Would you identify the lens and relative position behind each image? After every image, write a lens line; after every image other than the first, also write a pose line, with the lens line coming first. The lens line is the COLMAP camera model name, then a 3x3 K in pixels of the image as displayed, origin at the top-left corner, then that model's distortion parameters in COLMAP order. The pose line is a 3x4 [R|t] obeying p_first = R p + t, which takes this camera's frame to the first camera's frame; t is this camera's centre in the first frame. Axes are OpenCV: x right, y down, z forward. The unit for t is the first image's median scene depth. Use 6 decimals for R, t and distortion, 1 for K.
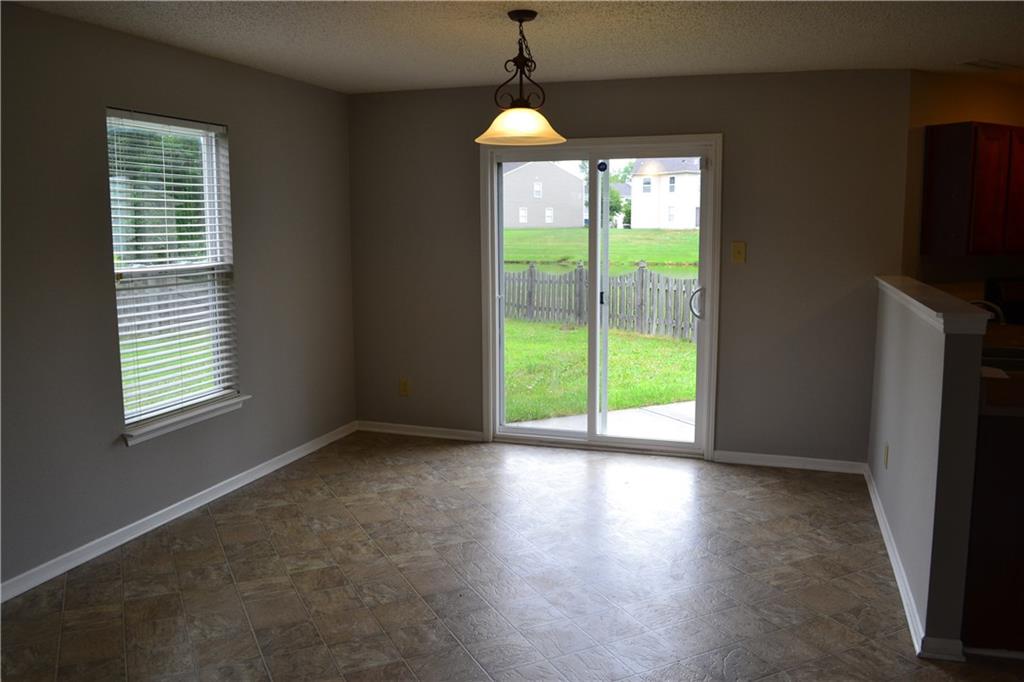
lens RADIAL K [[822.9, 0, 512.0], [0, 822.9, 341.0], [0, 0, 1]] dist [-0.078575, 0.007085]
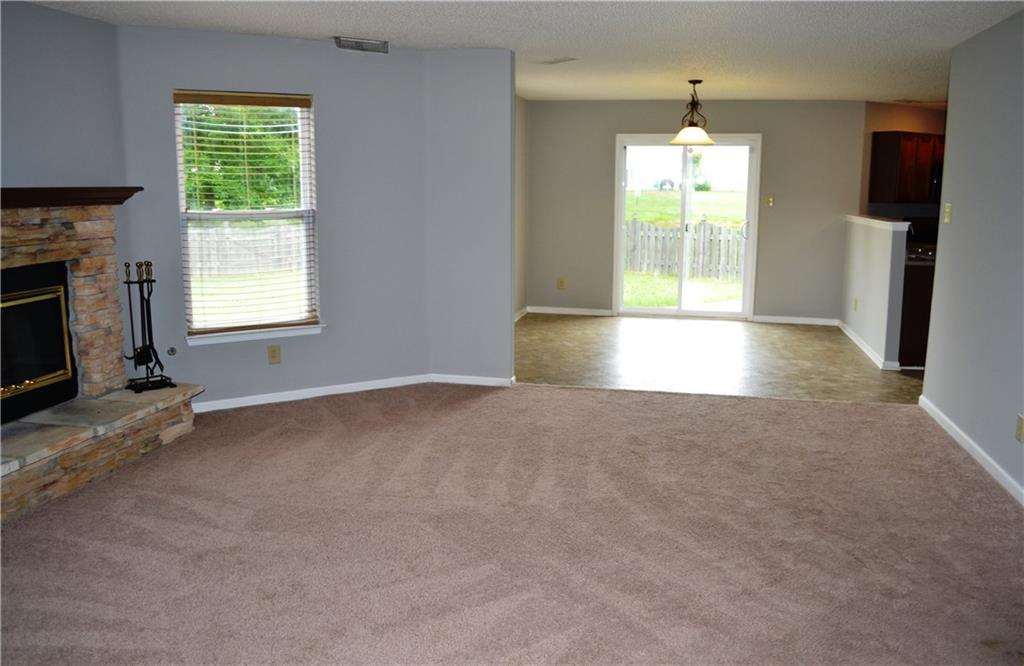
lens RADIAL K [[782.8, 0, 512.0], [0, 782.8, 333.0], [0, 0, 1]] dist [-0.101036, -0.002420]
pose [[0.997306, -0.012587, 0.072269, -0.349390], [0.009250, 0.998883, 0.046332, 0.082470], [-0.072772, -0.045539, 0.996308, -0.550421]]
